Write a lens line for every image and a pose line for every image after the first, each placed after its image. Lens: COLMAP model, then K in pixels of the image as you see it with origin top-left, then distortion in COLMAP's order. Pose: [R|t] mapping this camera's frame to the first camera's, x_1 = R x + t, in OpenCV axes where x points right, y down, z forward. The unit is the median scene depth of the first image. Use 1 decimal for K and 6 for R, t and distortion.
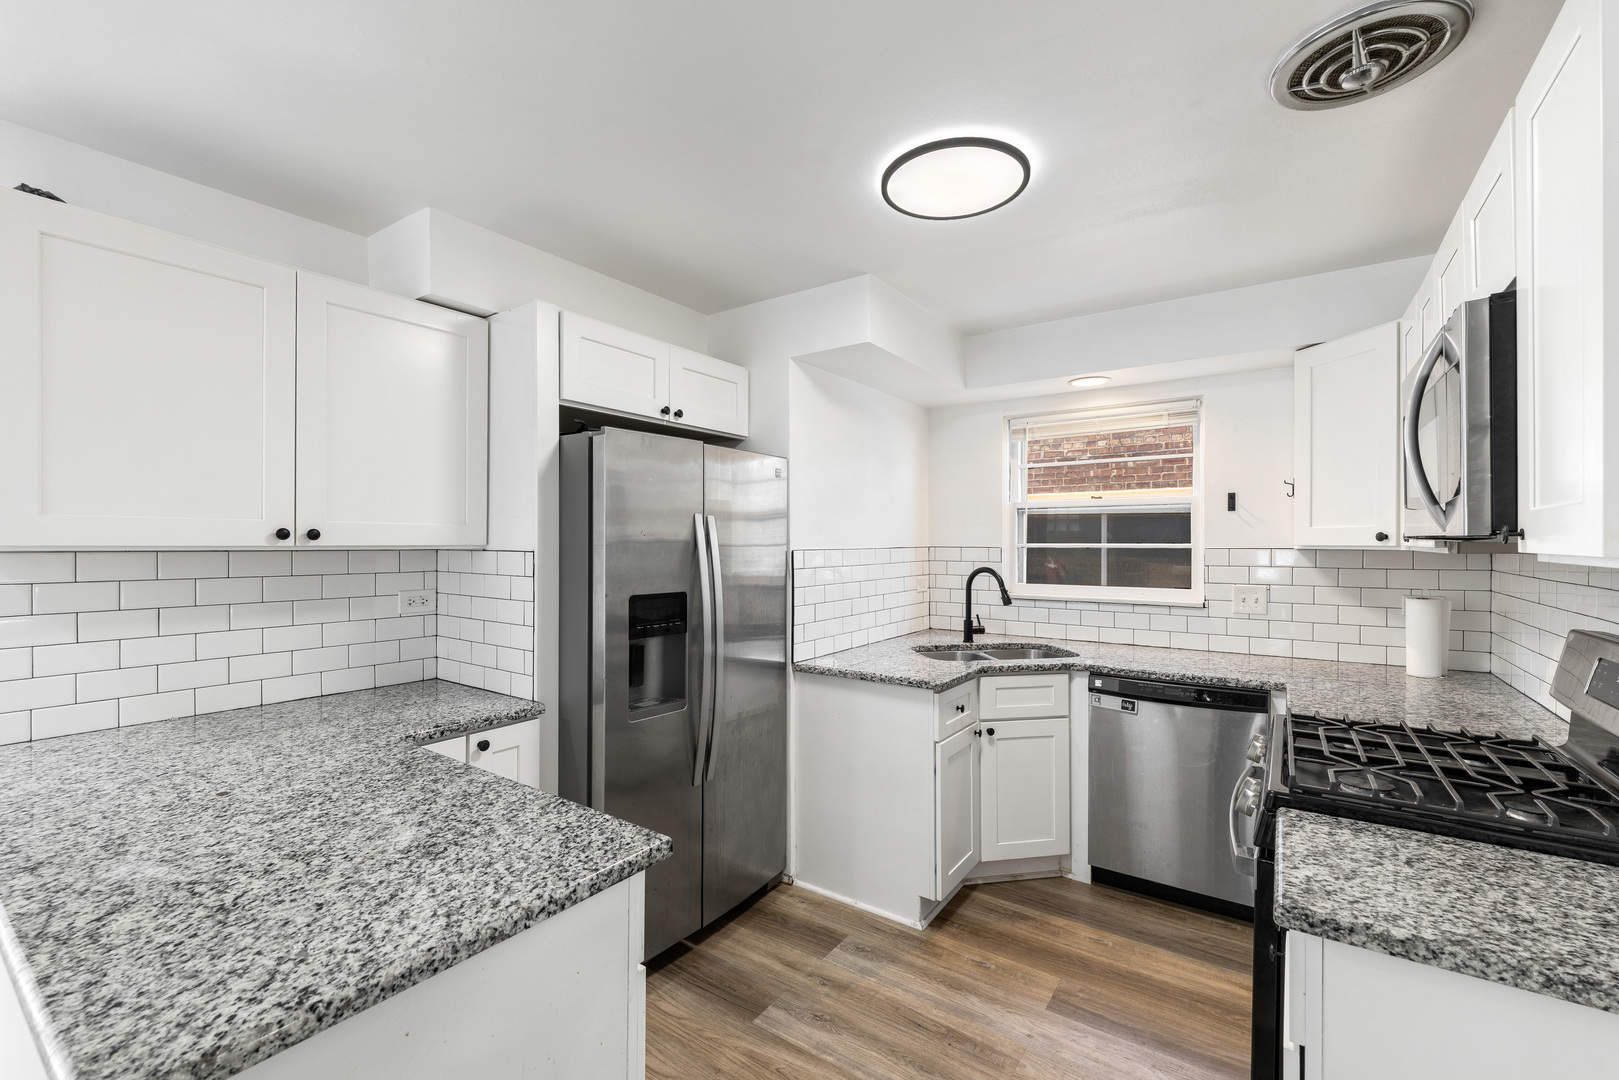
lens RADIAL K [[675.7, 0, 822.9], [0, 675.7, 542.6], [0, 0, 1]] dist [0.002510, 0.000398]
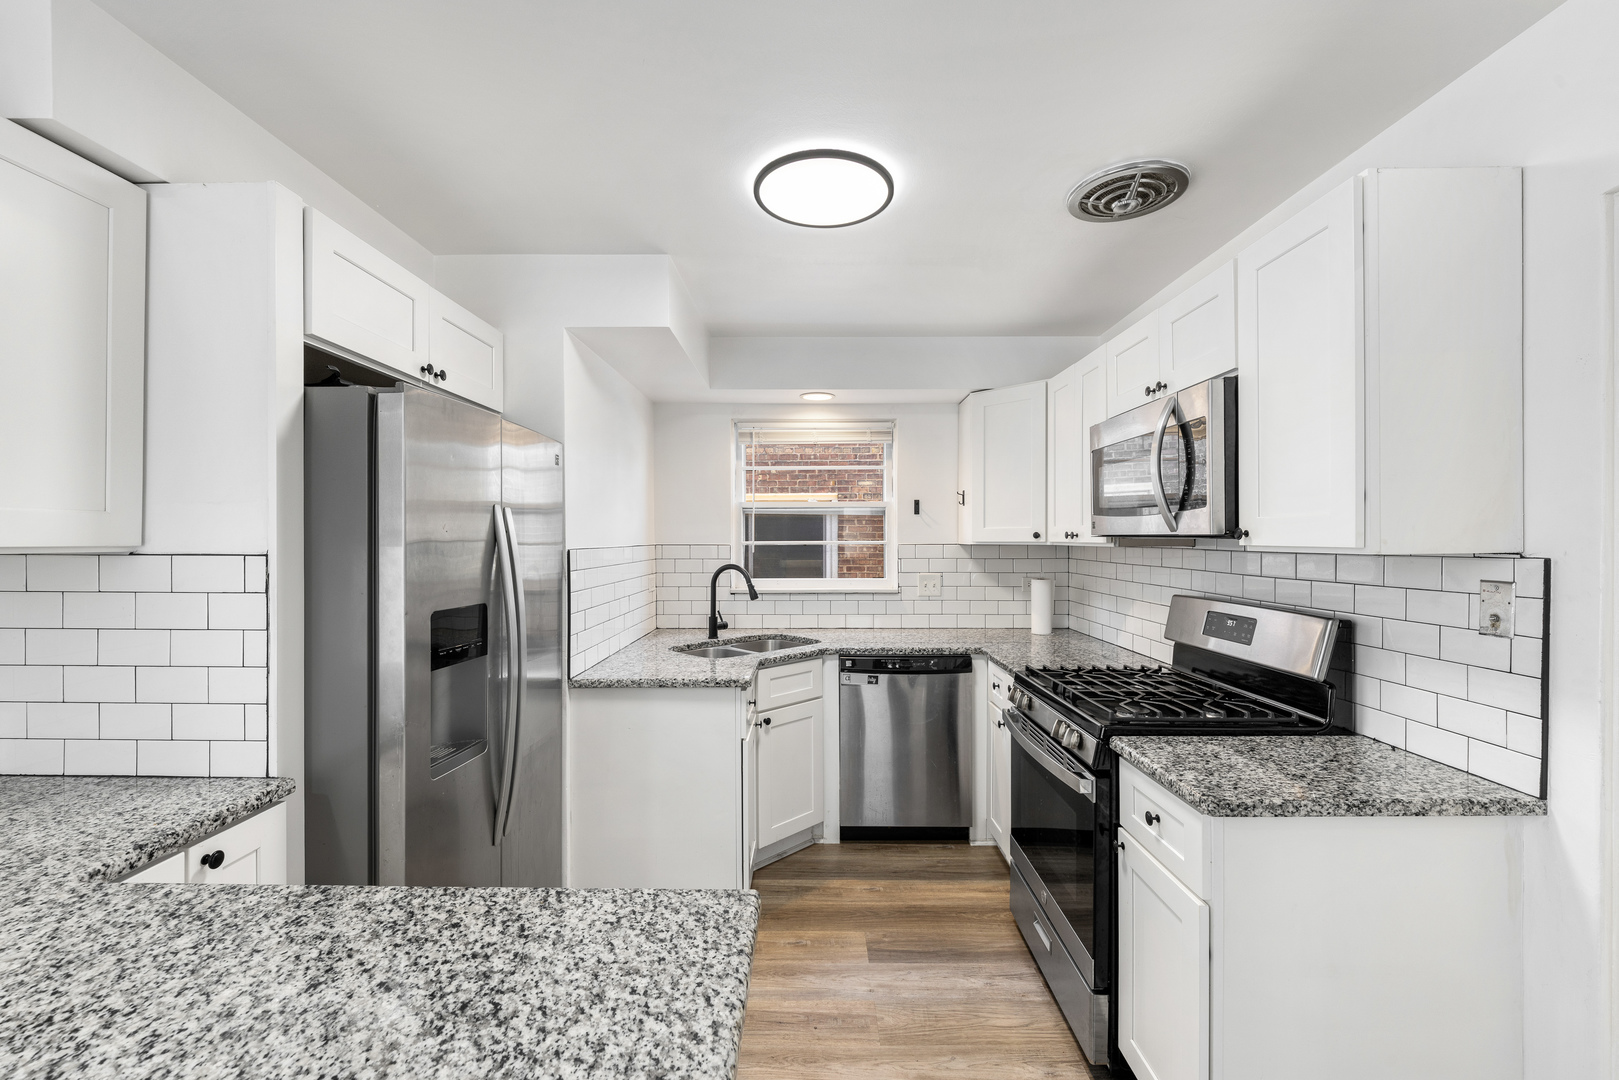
lens RADIAL K [[660.4, 0, 809.5], [0, 660.4, 540.0], [0, 0, 1]] dist [0.010870, -0.004893]
pose [[0.831772, -0.002005, 0.555113, -0.302805], [0.002501, 0.999997, -0.000135, -0.000042], [-0.555111, 0.001501, 0.831775, 0.132001]]
